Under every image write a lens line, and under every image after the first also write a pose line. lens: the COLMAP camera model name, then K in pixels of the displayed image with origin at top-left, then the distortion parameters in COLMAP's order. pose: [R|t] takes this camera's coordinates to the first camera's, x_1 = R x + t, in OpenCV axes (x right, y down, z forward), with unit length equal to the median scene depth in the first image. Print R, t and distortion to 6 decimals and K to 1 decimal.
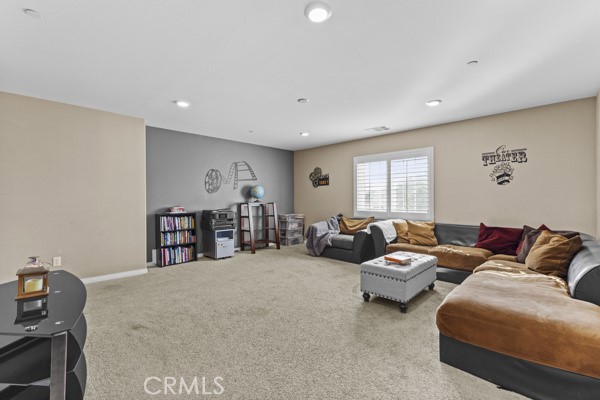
lens RADIAL K [[259.2, 0, 299.1], [0, 259.2, 200.8], [0, 0, 1]] dist [0.003336, 0.000601]
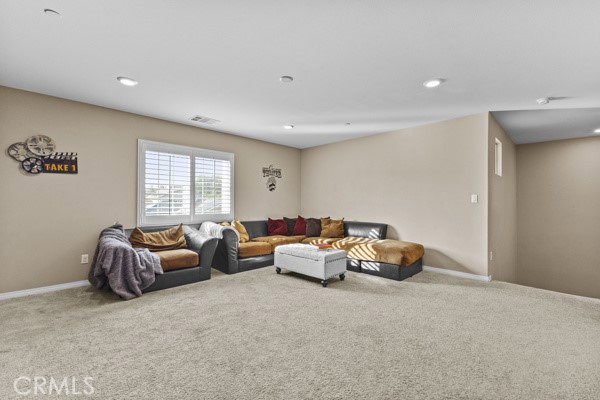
lens RADIAL K [[259.2, 0, 299.6], [0, 259.2, 199.5], [0, 0, 1]] dist [0.003336, 0.000601]
pose [[0.013486, 0.008908, 0.999869, -0.583432], [0.001938, 0.999958, -0.008935, -0.000350], [-0.999907, 0.002058, 0.013468, 0.692744]]
